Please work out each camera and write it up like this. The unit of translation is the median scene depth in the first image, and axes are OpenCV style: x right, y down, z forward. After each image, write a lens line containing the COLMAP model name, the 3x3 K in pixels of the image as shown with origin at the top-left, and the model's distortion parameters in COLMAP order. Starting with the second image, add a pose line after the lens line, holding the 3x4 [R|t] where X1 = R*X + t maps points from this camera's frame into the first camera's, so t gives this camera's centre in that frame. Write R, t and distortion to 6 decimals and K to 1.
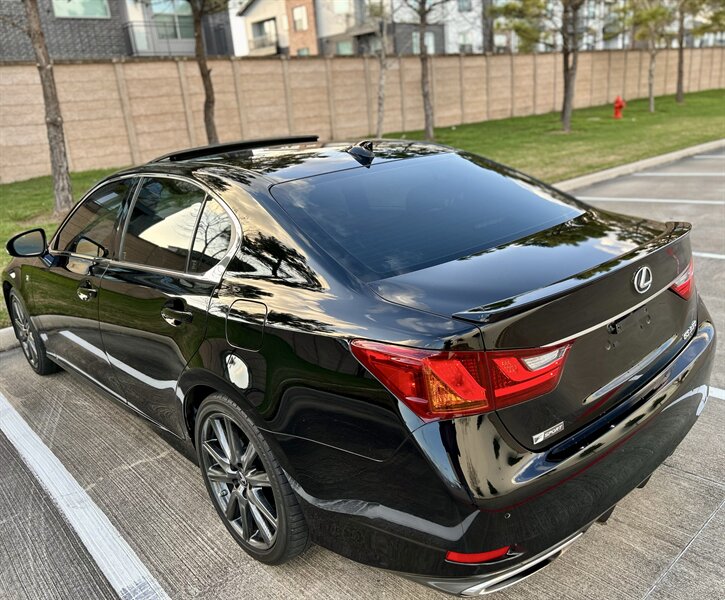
lens RADIAL K [[593.3, 0, 373.1], [0, 593.3, 306.4], [0, 0, 1]] dist [0.047976, -0.050370]
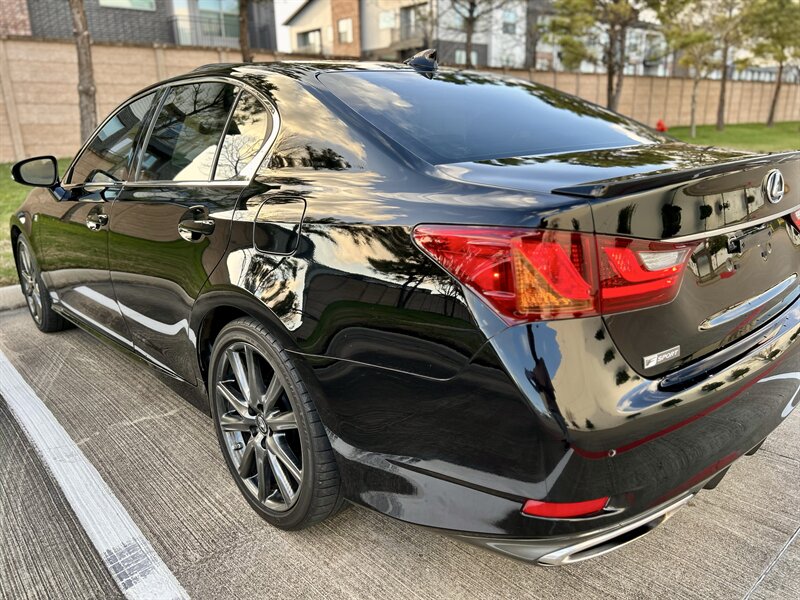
lens RADIAL K [[591.7, 0, 405.5], [0, 591.7, 307.8], [0, 0, 1]] dist [0.049734, -0.054648]
pose [[0.998342, 0.056997, 0.008064, -0.006418], [-0.056722, 0.997908, -0.031011, 0.025181], [-0.009814, 0.030502, 0.999487, 0.029959]]
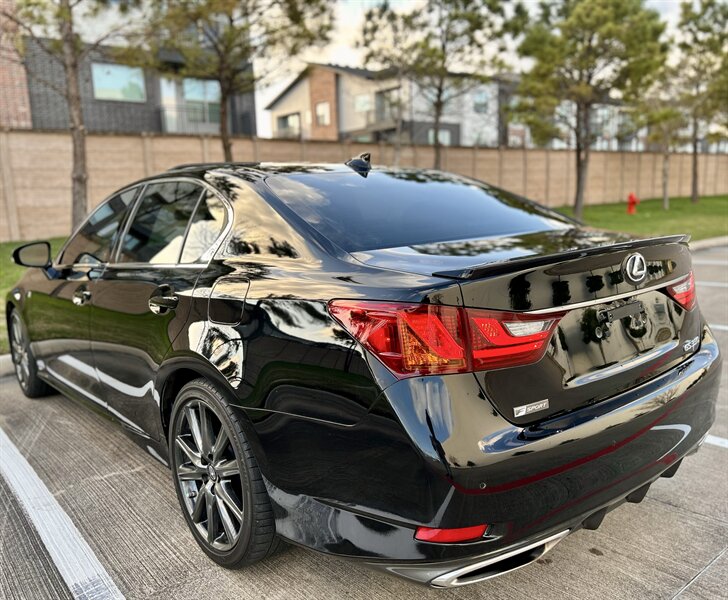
lens RADIAL K [[602.4, 0, 351.1], [0, 602.4, 309.4], [0, 0, 1]] dist [0.040033, -0.041936]
pose [[0.997146, 0.053763, -0.053009, 0.007010], [-0.060955, 0.987549, -0.145021, 0.028165], [0.044552, 0.147838, 0.988008, 0.003280]]
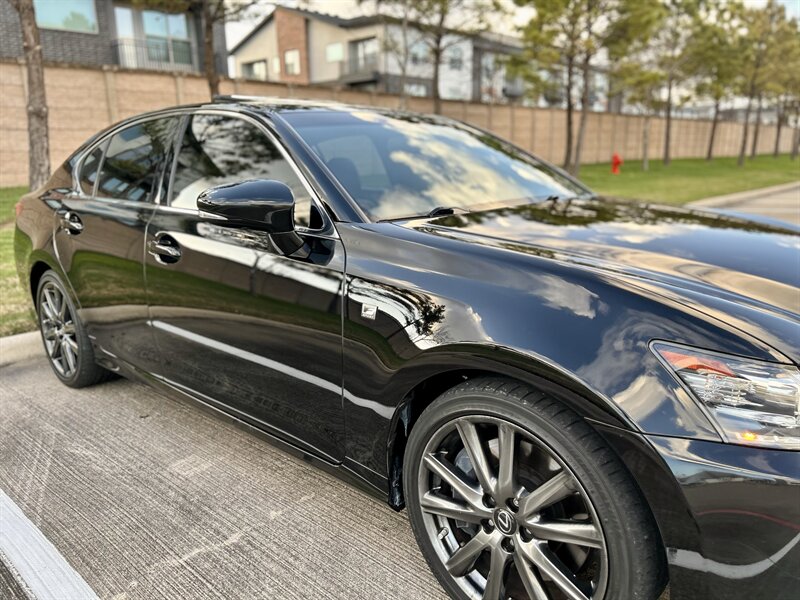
lens RADIAL K [[591.7, 0, 405.5], [0, 591.7, 307.8], [0, 0, 1]] dist [0.049734, -0.054648]
pose [[0.993629, 0.040501, 0.105170, -0.060872], [-0.031455, 0.995774, -0.086287, 0.013986], [-0.108221, 0.082429, 0.990704, 0.084969]]
